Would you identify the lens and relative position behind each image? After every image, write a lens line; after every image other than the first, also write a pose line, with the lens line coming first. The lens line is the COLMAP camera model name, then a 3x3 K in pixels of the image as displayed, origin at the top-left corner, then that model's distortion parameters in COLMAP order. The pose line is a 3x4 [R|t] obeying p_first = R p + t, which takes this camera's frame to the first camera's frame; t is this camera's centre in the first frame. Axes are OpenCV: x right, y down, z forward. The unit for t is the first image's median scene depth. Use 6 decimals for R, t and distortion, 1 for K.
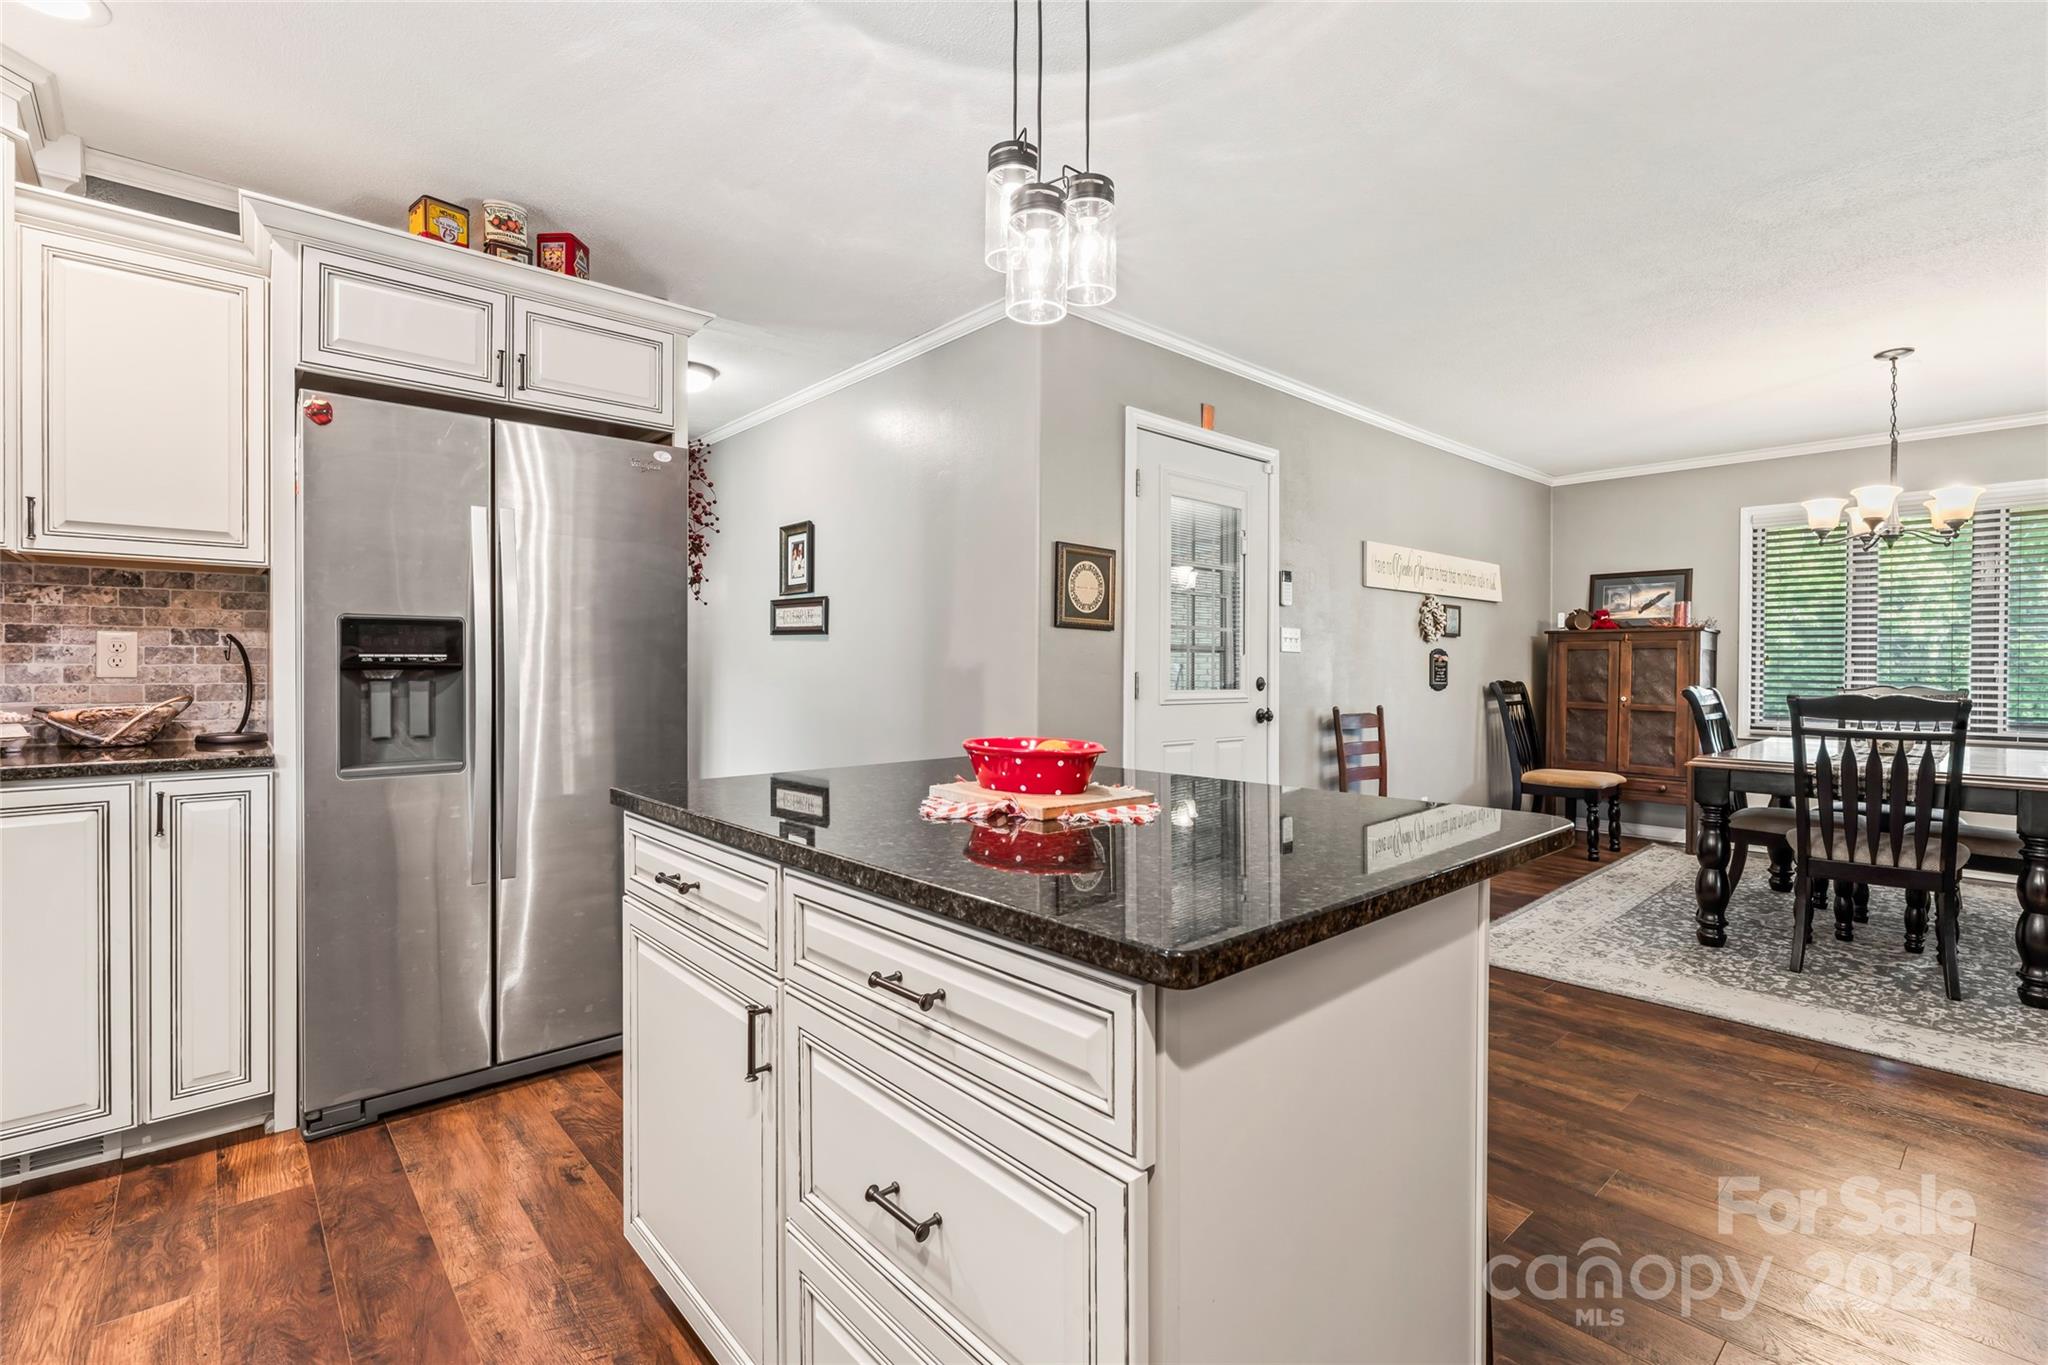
lens RADIAL K [[928.3, 0, 1024.0], [0, 928.3, 682.5], [0, 0, 1]] dist [-0.000016, 0.000100]
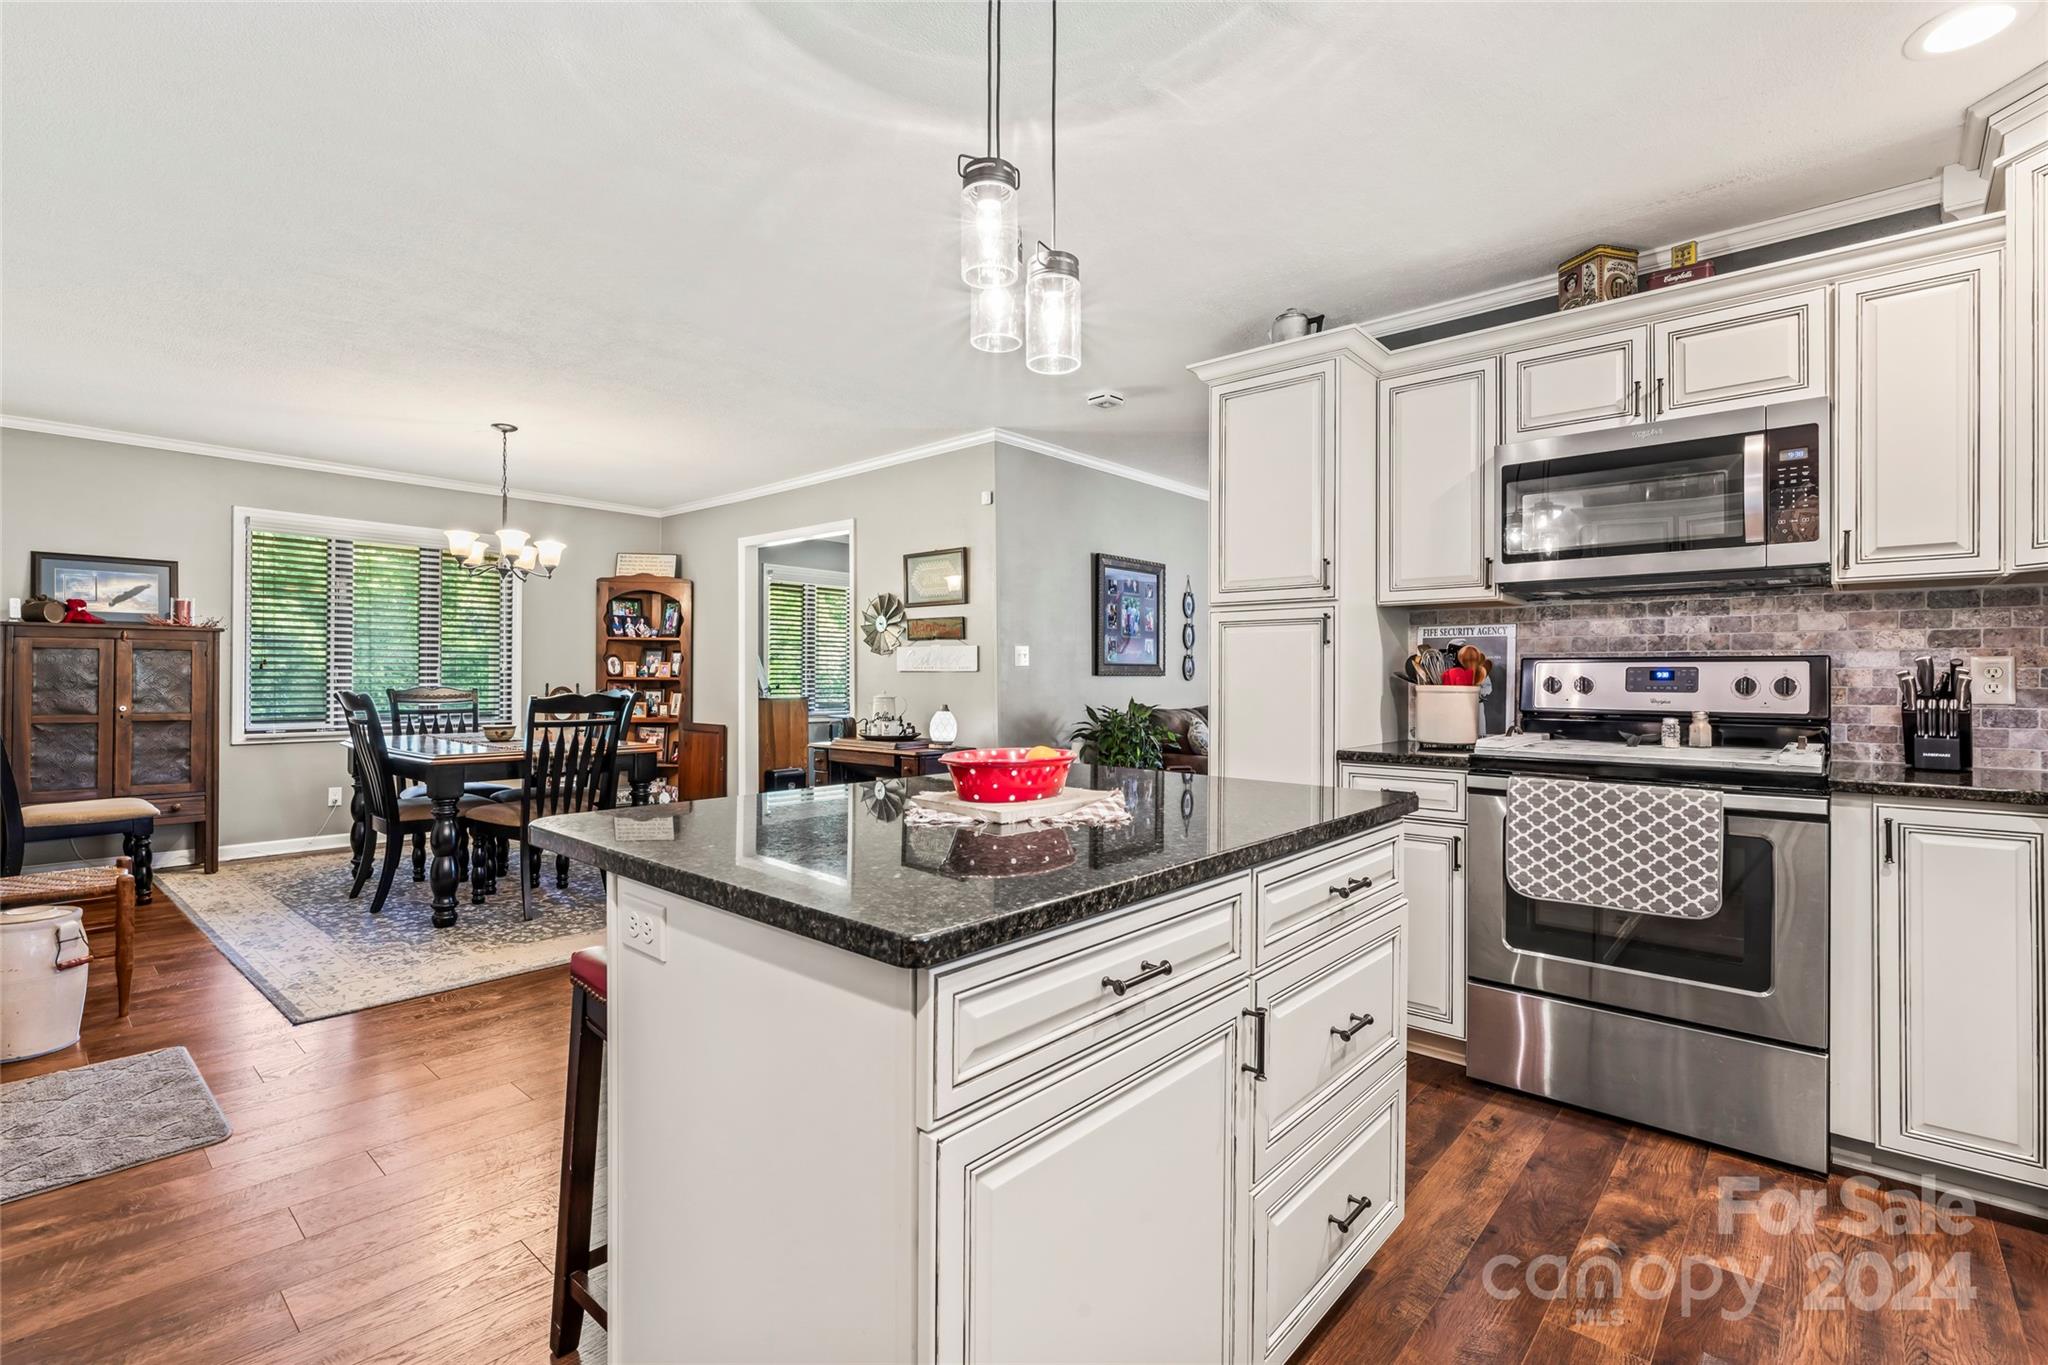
lens RADIAL K [[928.3, 0, 1024.0], [0, 928.3, 682.5], [0, 0, 1]] dist [-0.000016, 0.000100]
pose [[-0.122905, -0.011707, 0.992349, -0.420974], [0.010781, 0.999856, 0.013131, -0.011622], [-0.992360, 0.012312, -0.122761, 0.445071]]
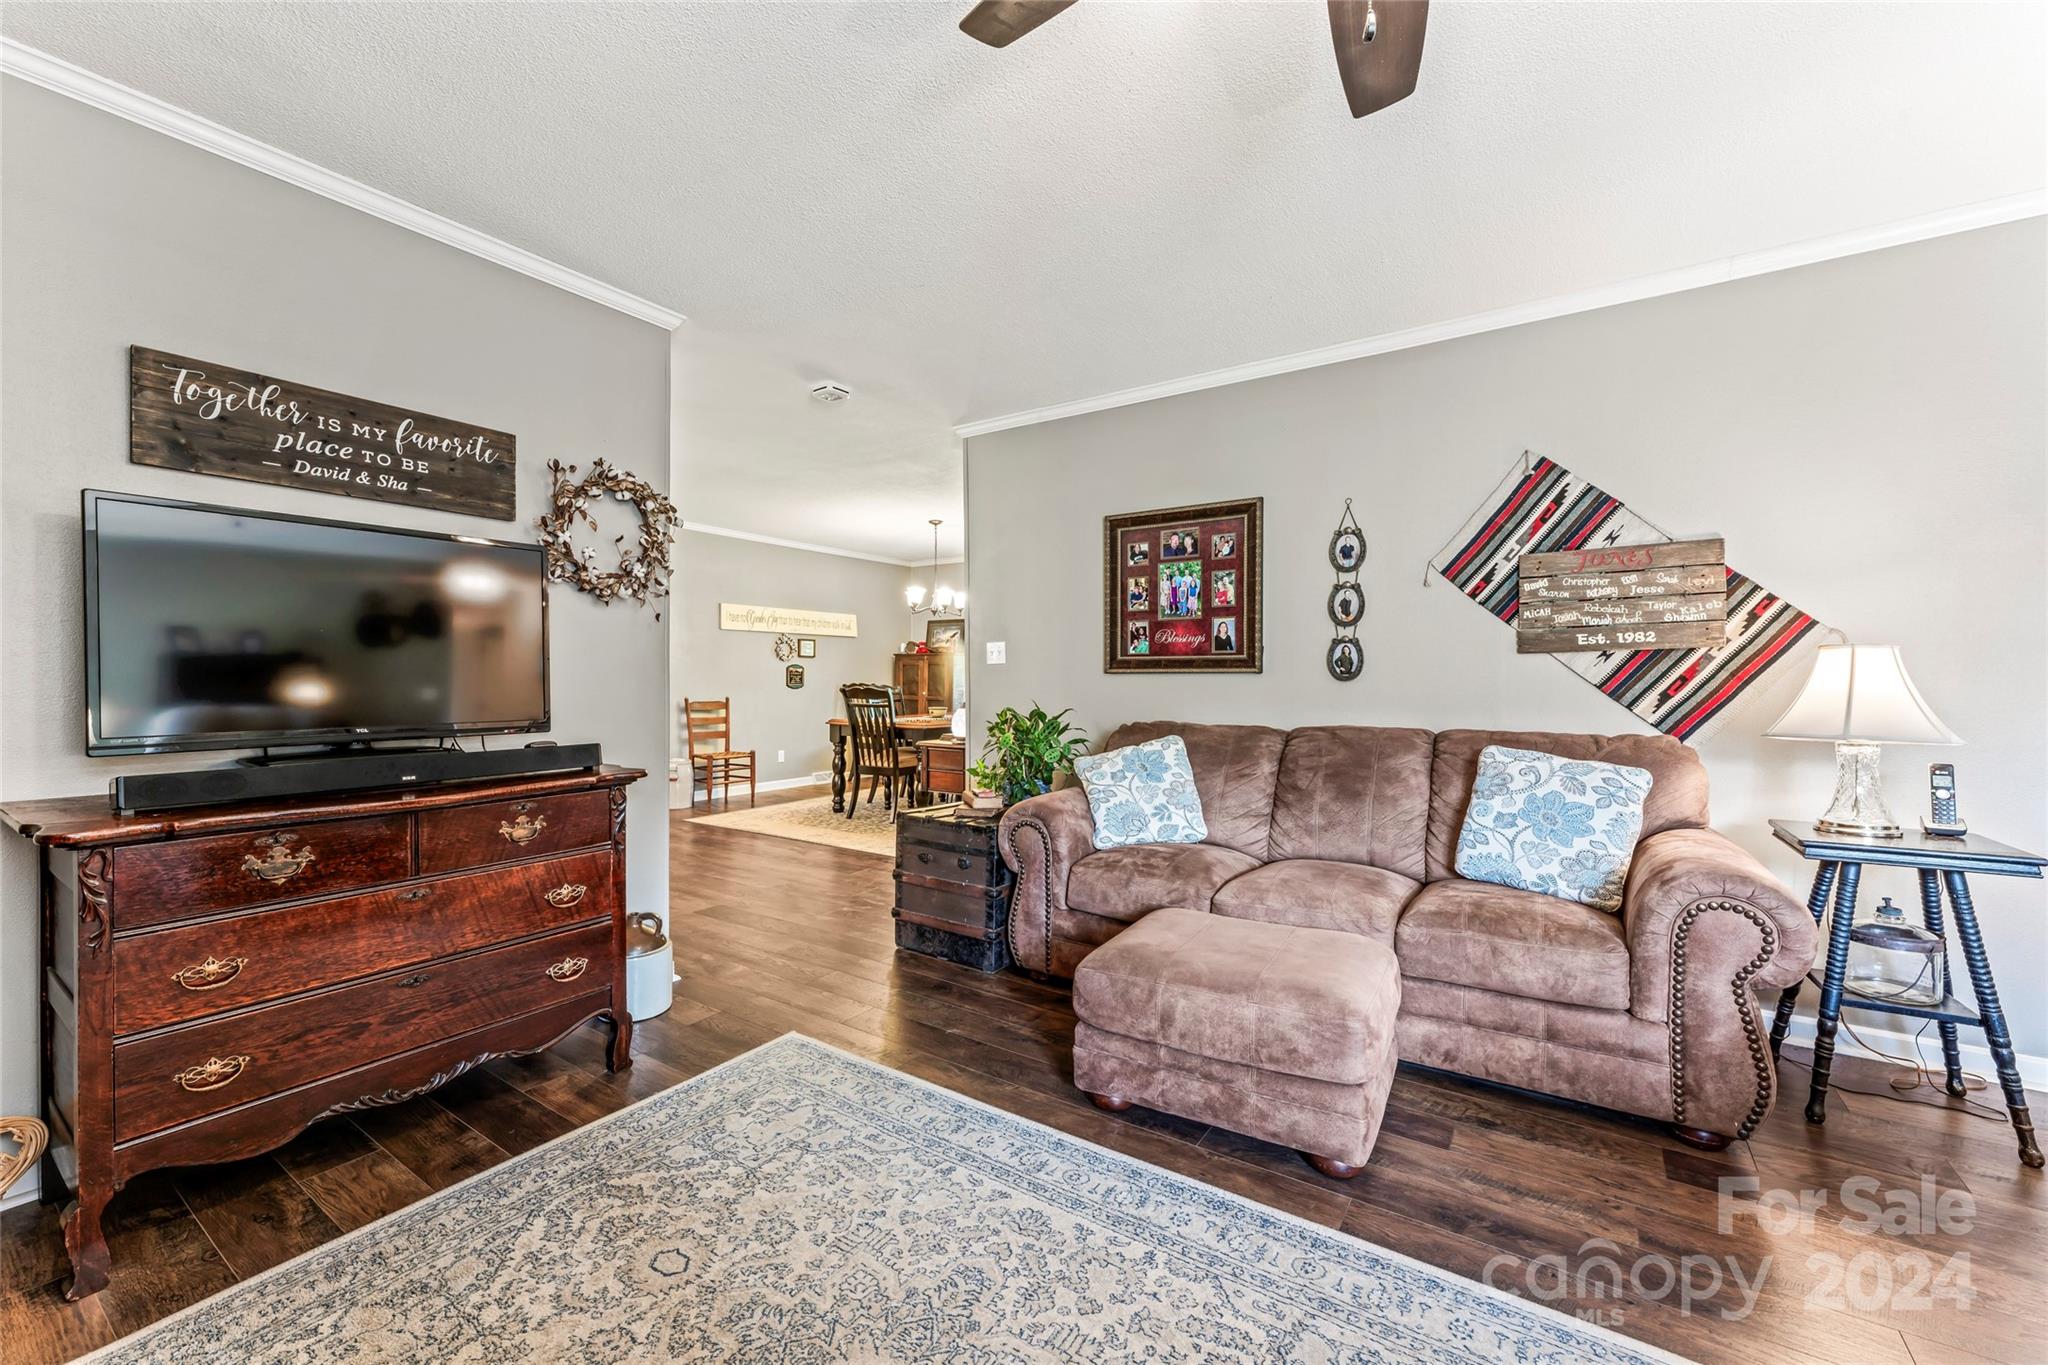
lens RADIAL K [[811.3, 0, 1024.0], [0, 811.3, 682.5], [0, 0, 1]] dist [0.000075, 0.000000]
pose [[0.968861, -0.004736, 0.247561, 0.670290], [0.006578, 0.999956, -0.006618, 0.014208], [-0.247519, 0.008040, 0.968850, -0.779933]]
